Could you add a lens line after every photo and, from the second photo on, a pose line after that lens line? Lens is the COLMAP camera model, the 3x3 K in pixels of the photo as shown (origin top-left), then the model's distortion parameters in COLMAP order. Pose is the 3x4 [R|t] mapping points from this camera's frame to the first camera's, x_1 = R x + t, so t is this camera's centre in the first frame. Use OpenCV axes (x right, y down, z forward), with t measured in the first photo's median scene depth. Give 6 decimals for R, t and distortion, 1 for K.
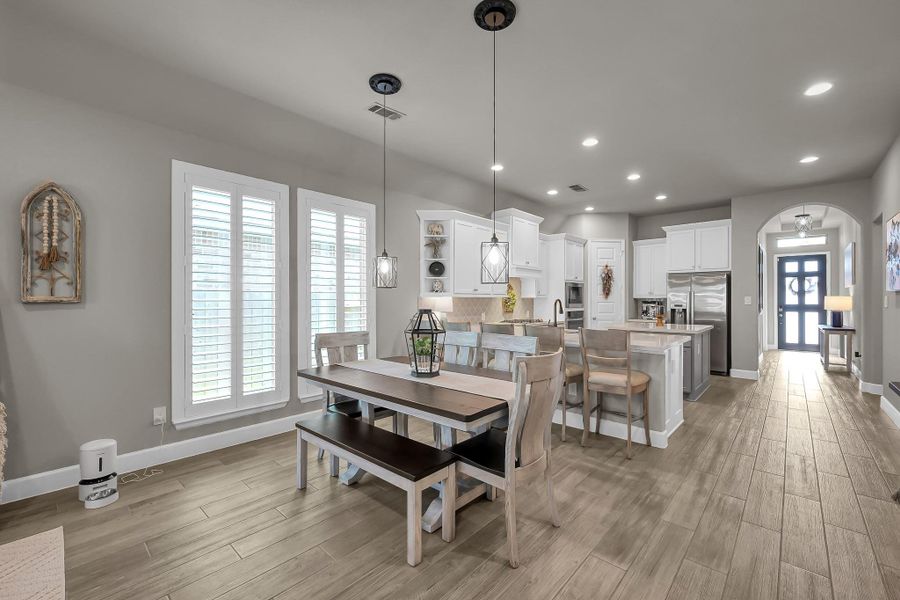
lens RADIAL K [[376.7, 0, 450.0], [0, 376.7, 300.0], [0, 0, 1]] dist [0.001942, 0.000297]
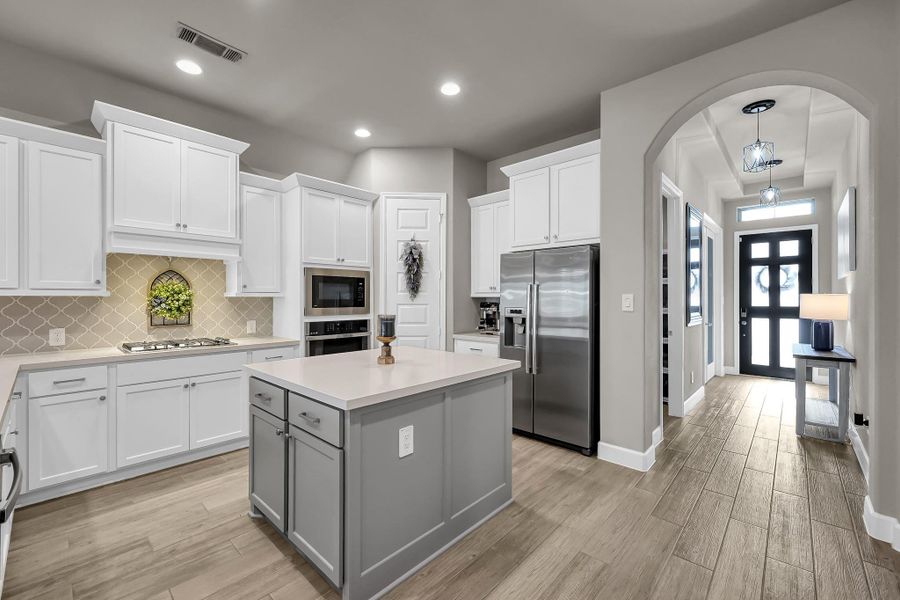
lens RADIAL K [[367.8, 0, 450.4], [0, 367.8, 298.4], [0, 0, 1]] dist [0.000772, 0.000098]
pose [[0.999856, 0.001388, -0.016916, 0.474634], [-0.001372, 0.999999, 0.000947, -0.003470], [0.016917, -0.000924, 0.999856, 0.439589]]
